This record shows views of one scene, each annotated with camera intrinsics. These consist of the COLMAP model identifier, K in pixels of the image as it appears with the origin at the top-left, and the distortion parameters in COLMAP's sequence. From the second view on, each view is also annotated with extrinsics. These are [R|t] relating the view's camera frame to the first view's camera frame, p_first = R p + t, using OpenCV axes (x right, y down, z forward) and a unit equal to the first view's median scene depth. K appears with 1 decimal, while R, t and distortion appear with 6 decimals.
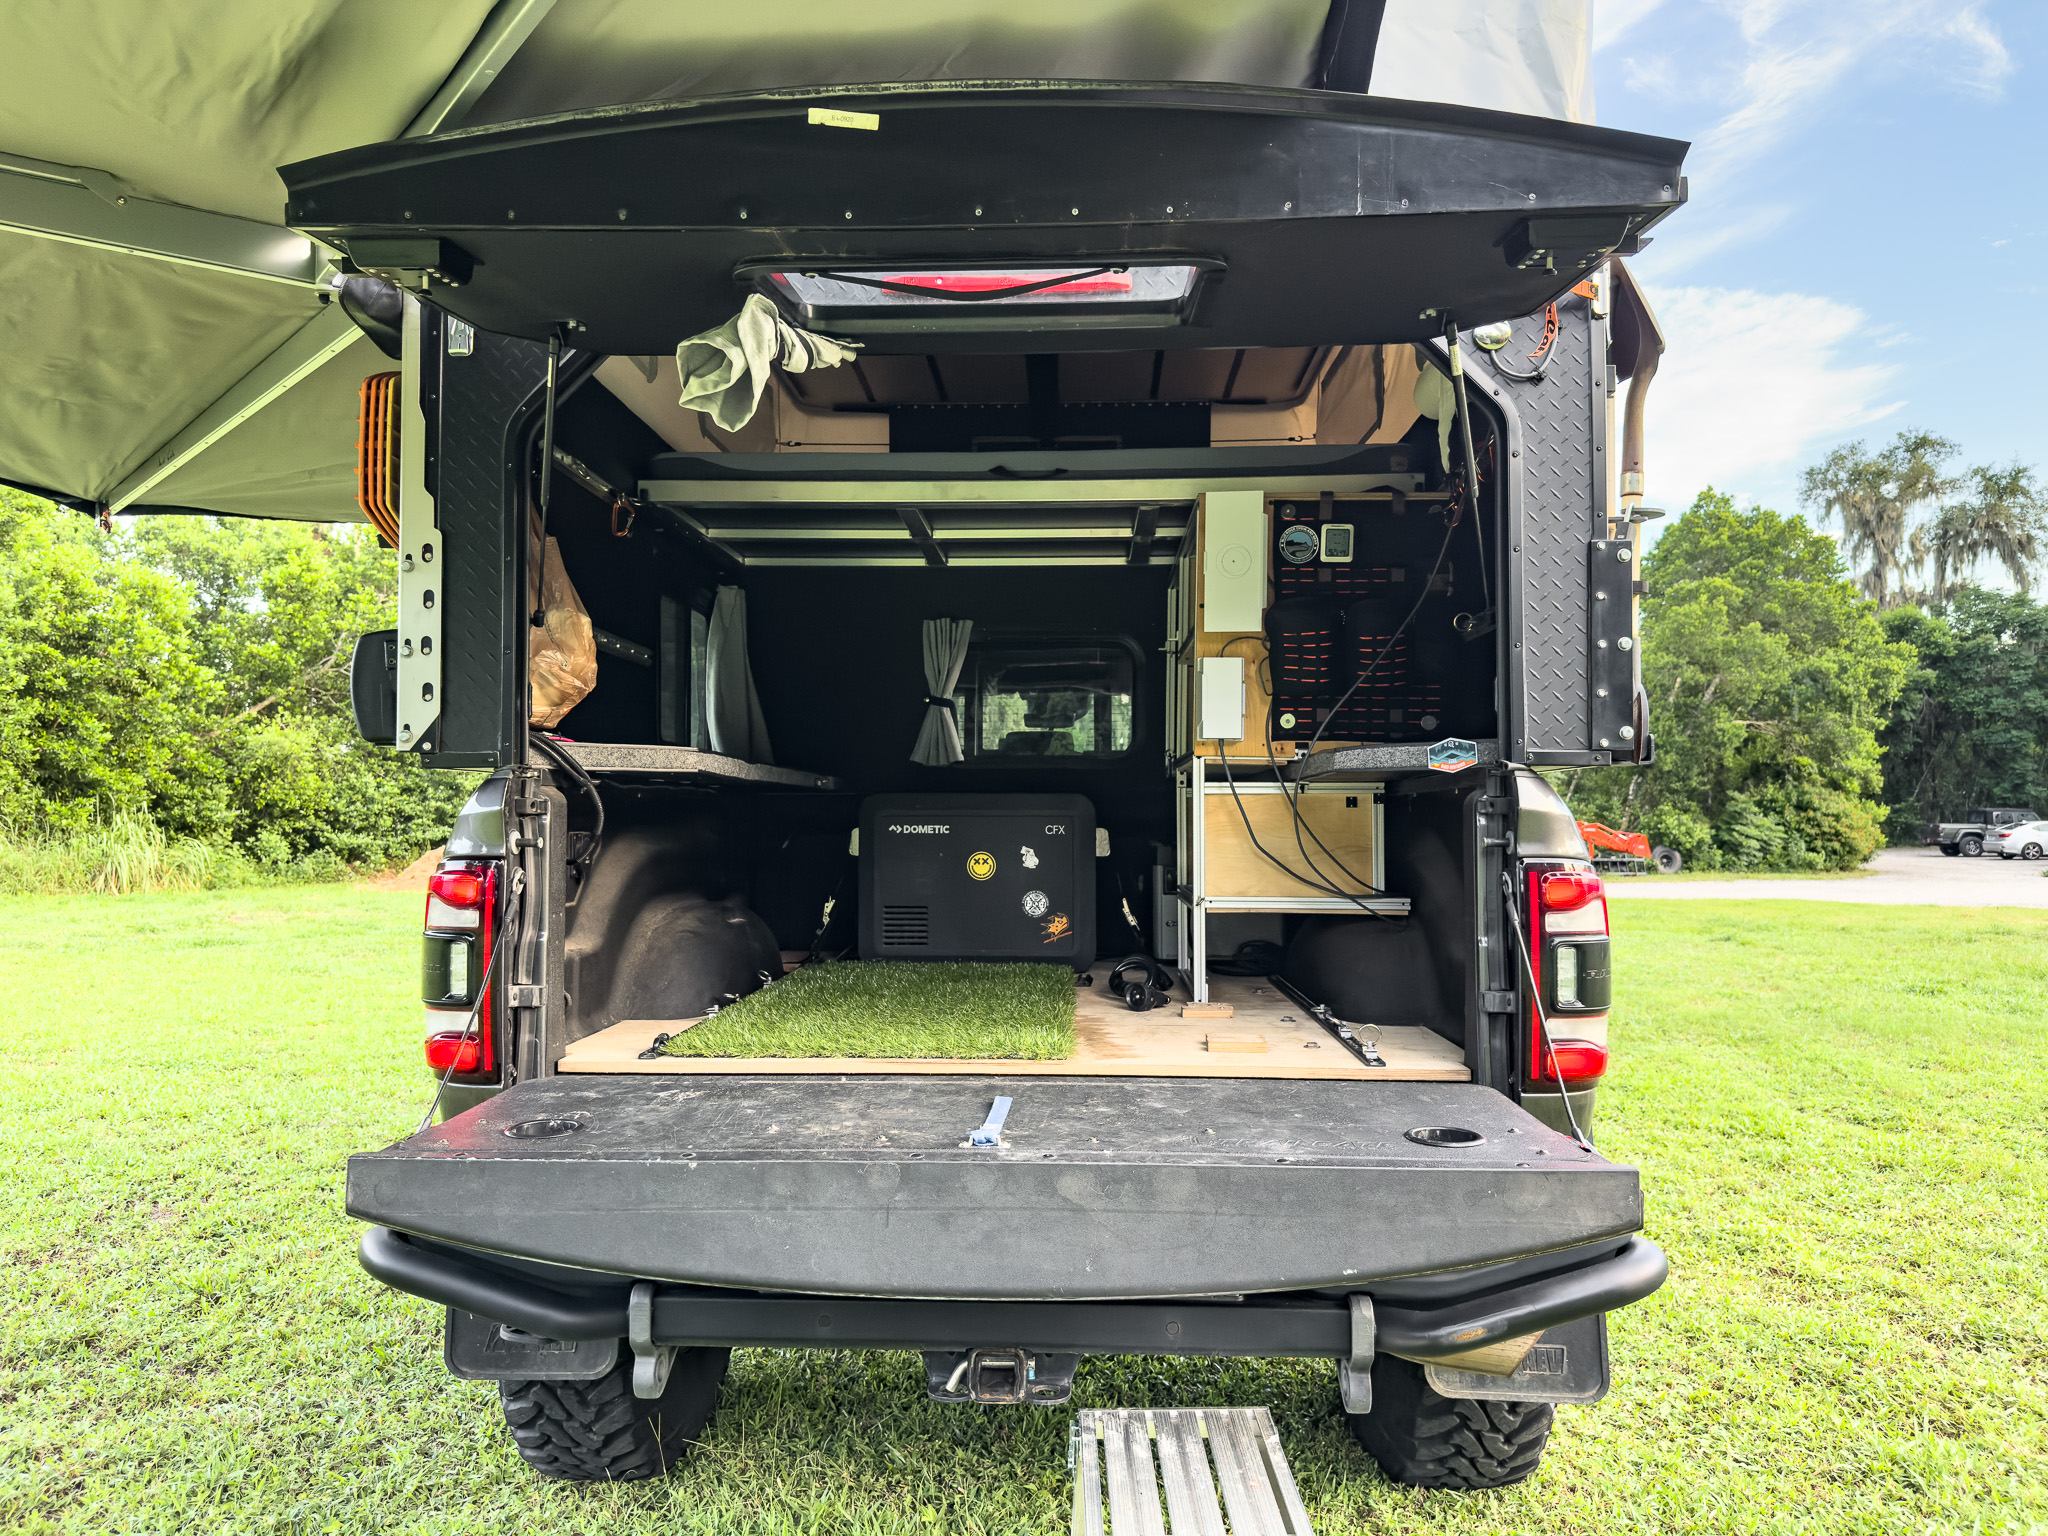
lens RADIAL K [[1450.0, 0, 1029.3], [0, 1450.0, 775.9], [0, 0, 1]] dist [0.013658, 0.006237]
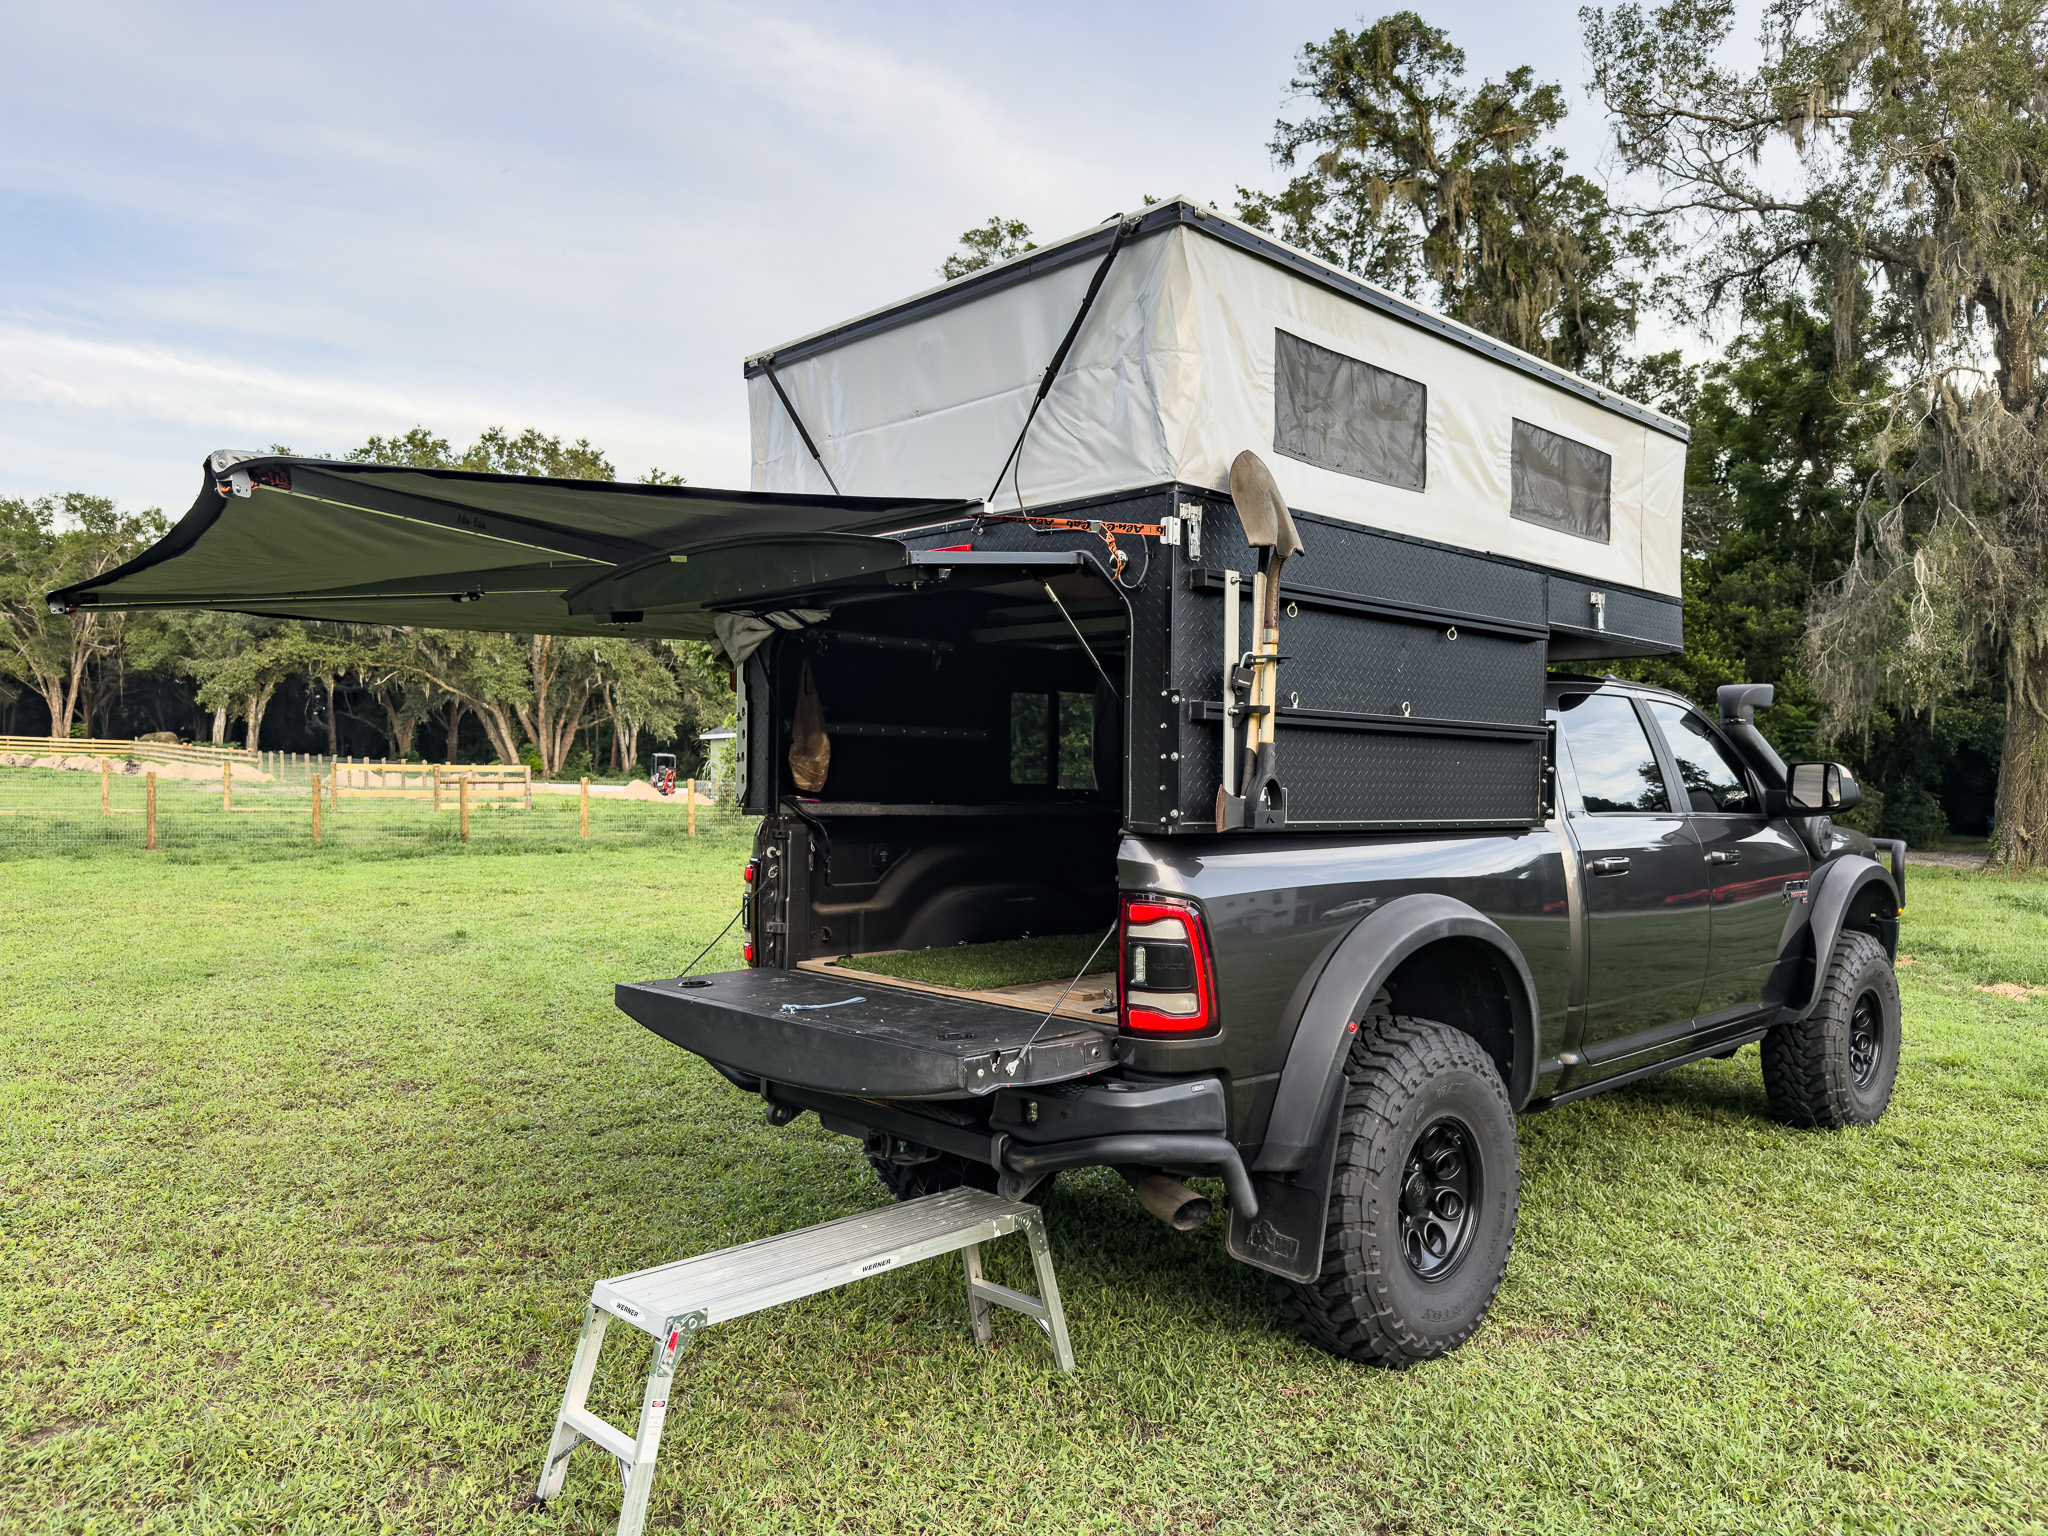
lens RADIAL K [[1450.0, 0, 1029.3], [0, 1450.0, 775.9], [0, 0, 1]] dist [0.013658, 0.006237]
pose [[0.720448, -0.000240, -0.693509, 0.841432], [0.015217, 0.999765, 0.015462, -0.058926], [0.693342, -0.021692, 0.720282, -0.138832]]
